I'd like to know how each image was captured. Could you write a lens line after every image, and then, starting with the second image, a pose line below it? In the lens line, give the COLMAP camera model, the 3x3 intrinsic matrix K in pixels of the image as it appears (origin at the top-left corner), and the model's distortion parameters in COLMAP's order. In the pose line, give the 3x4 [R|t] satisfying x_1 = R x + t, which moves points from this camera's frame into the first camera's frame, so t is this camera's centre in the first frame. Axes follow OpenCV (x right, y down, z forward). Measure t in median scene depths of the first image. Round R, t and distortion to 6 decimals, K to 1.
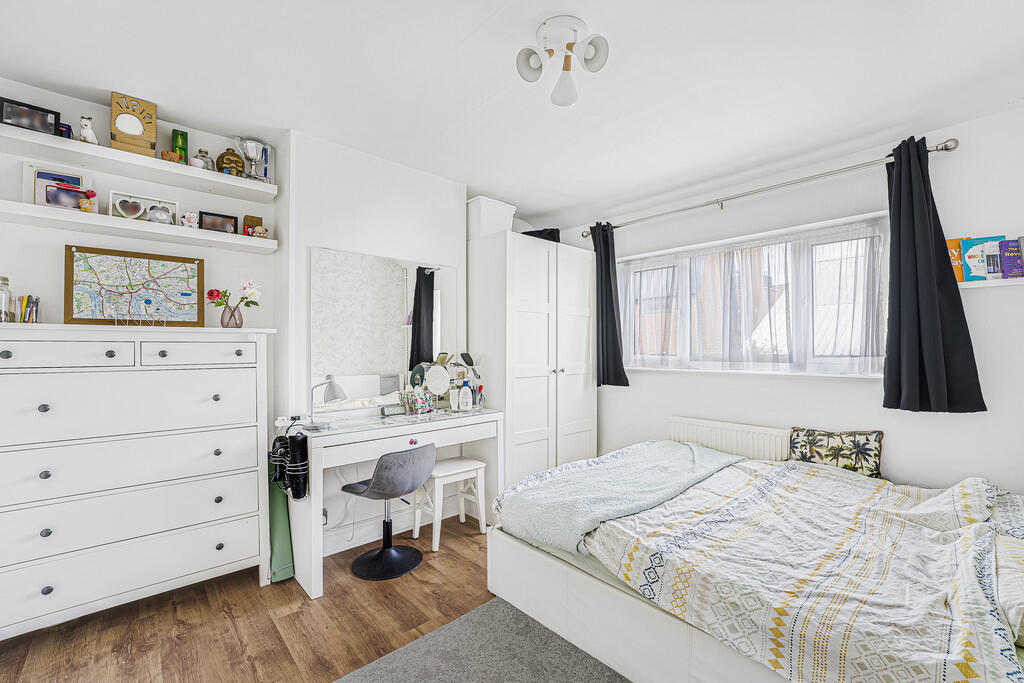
lens RADIAL K [[419.7, 0, 519.7], [0, 419.7, 347.3], [0, 0, 1]] dist [-0.018617, 0.000243]
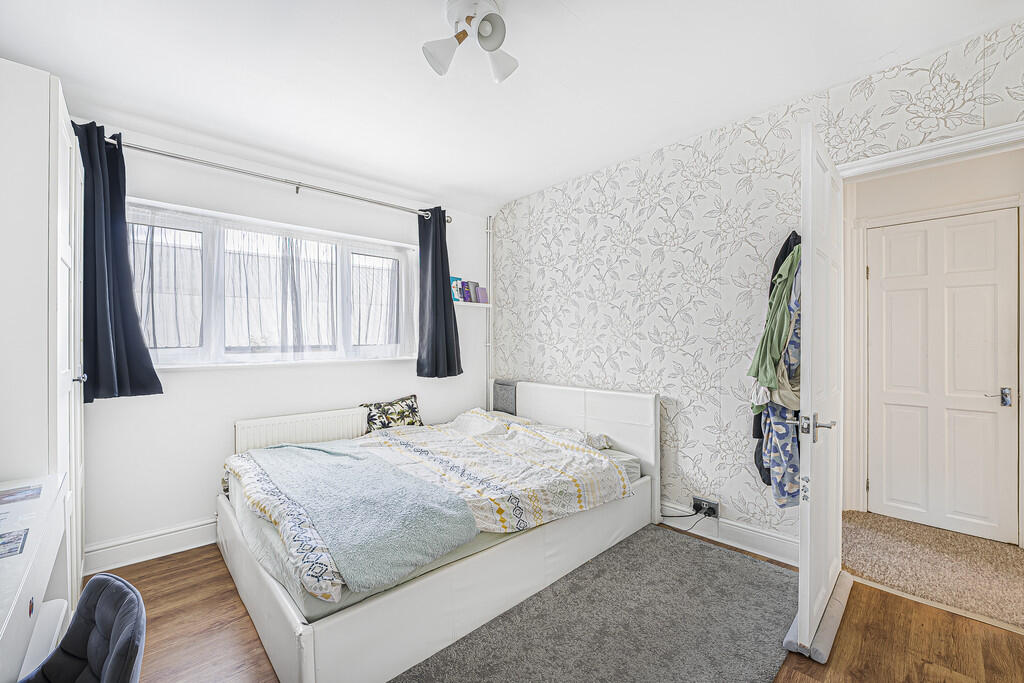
lens RADIAL K [[419.7, 0, 519.9], [0, 419.7, 343.3], [0, 0, 1]] dist [-0.018617, 0.000243]
pose [[-0.011038, -0.006303, 0.999919, -0.719085], [-0.004714, 0.999969, 0.006251, 0.009047], [-0.999928, -0.004644, -0.011067, 0.738804]]
